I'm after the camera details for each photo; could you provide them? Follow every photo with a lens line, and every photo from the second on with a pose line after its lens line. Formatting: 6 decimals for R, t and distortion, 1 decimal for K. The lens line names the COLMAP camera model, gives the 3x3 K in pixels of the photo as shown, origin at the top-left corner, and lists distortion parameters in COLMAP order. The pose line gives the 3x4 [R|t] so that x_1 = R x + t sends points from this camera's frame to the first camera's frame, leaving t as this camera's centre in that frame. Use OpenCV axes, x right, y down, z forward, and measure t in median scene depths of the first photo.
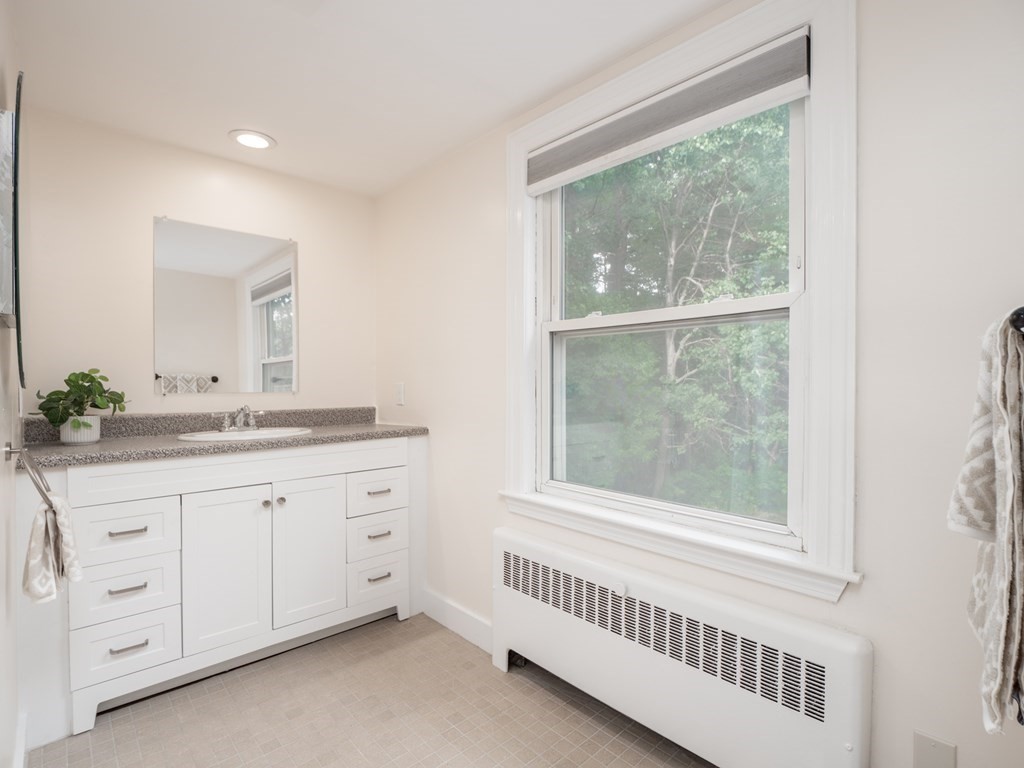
lens RADIAL K [[506.9, 0, 507.7], [0, 506.9, 387.0], [0, 0, 1]] dist [-0.007455, -0.002576]
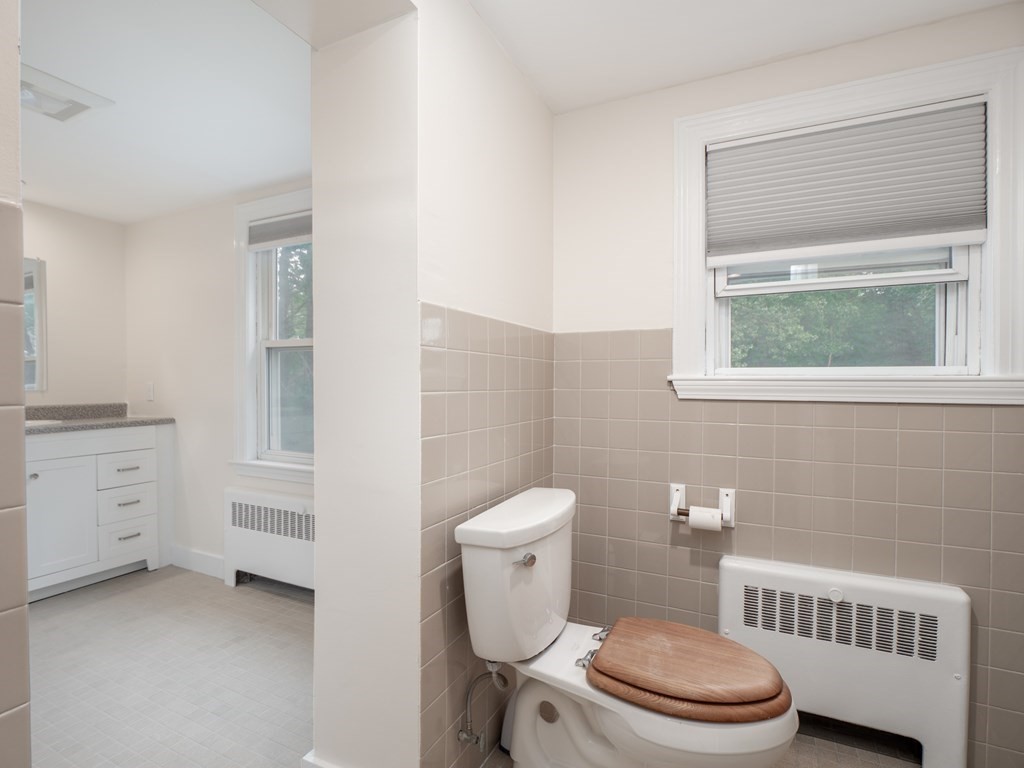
lens RADIAL K [[493.4, 0, 502.2], [0, 493.4, 388.4], [0, 0, 1]] dist [-0.019138, -0.000930]
pose [[0.928465, -0.003981, 0.371399, 0.183567], [0.002424, 0.999986, 0.004660, 0.002877], [-0.371412, -0.003426, 0.928462, -0.540159]]
